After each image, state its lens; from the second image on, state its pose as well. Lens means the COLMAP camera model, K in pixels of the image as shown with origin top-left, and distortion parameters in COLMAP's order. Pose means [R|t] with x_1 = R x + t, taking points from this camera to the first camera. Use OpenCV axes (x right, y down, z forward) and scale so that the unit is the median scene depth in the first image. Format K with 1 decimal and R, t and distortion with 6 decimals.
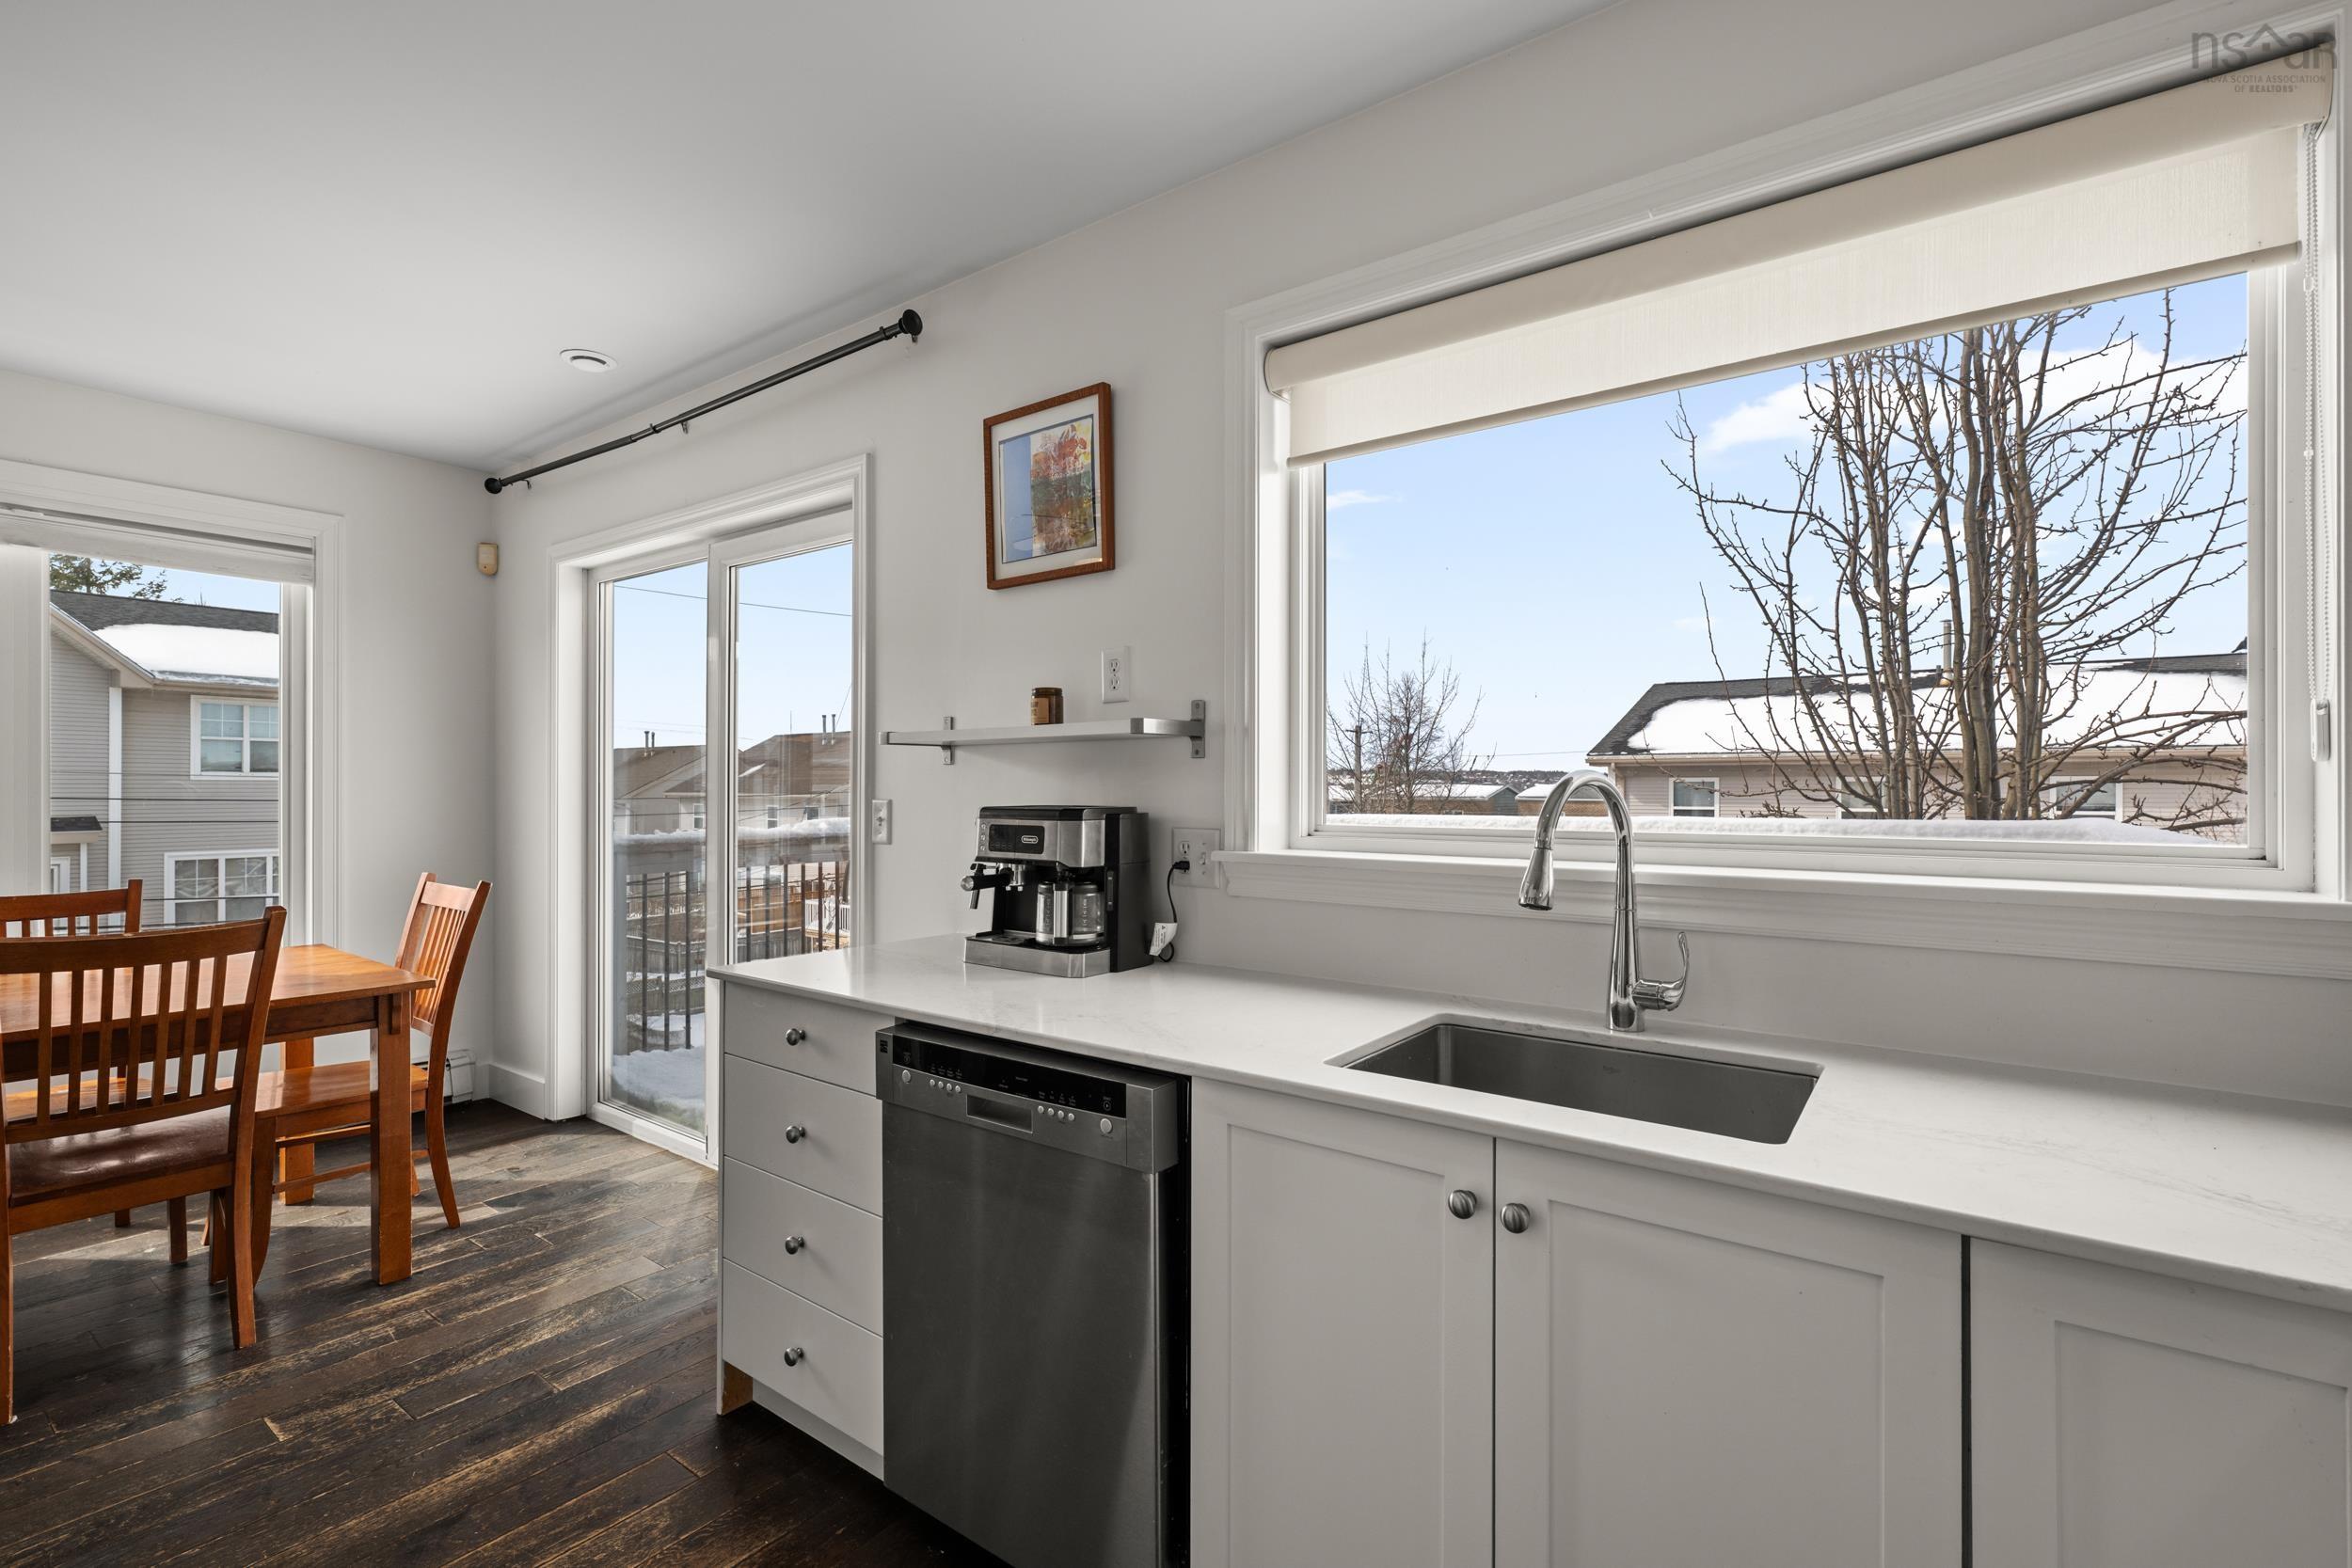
lens RADIAL K [[1066.0, 0, 1190.3], [0, 1066.0, 784.4], [0, 0, 1]] dist [-0.003160, 0.001135]
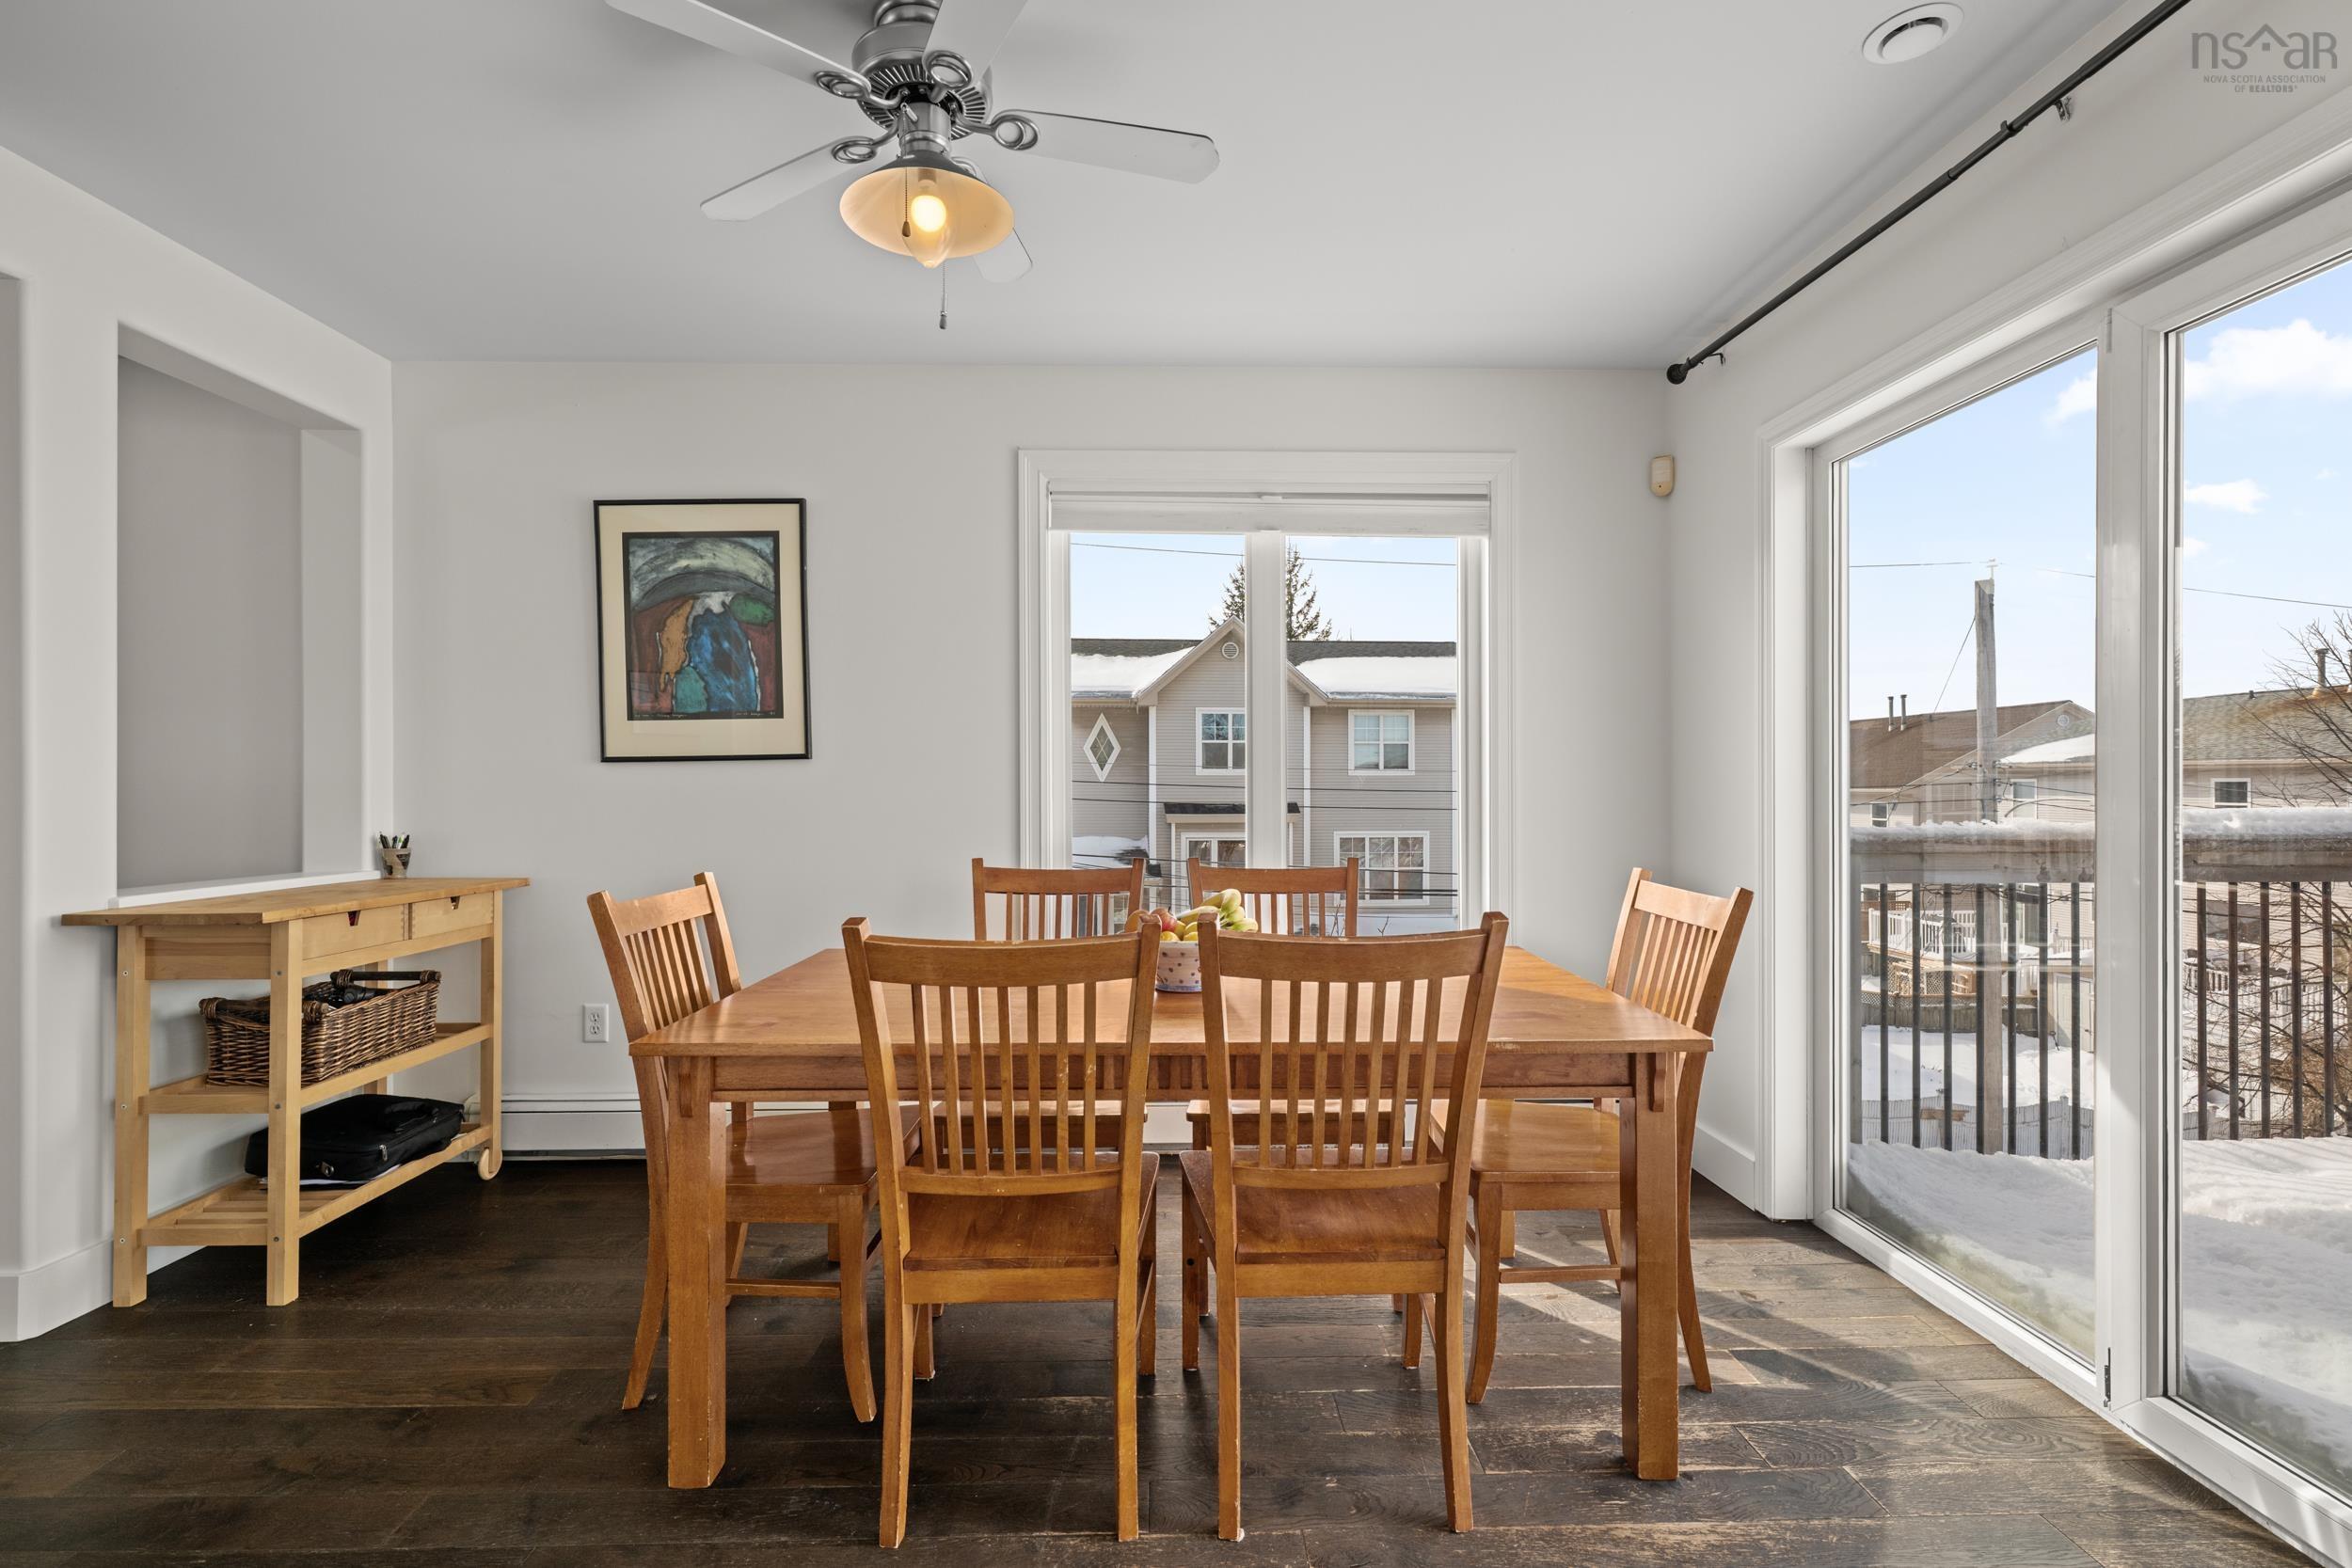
lens RADIAL K [[1066.0, 0, 1178.1], [0, 1066.0, 782.9], [0, 0, 1]] dist [-0.003160, 0.001135]
pose [[0.615857, -0.003224, -0.787851, -0.268516], [0.005489, 0.999985, 0.000198, 0.017068], [0.787839, -0.004447, 0.615866, 0.233360]]
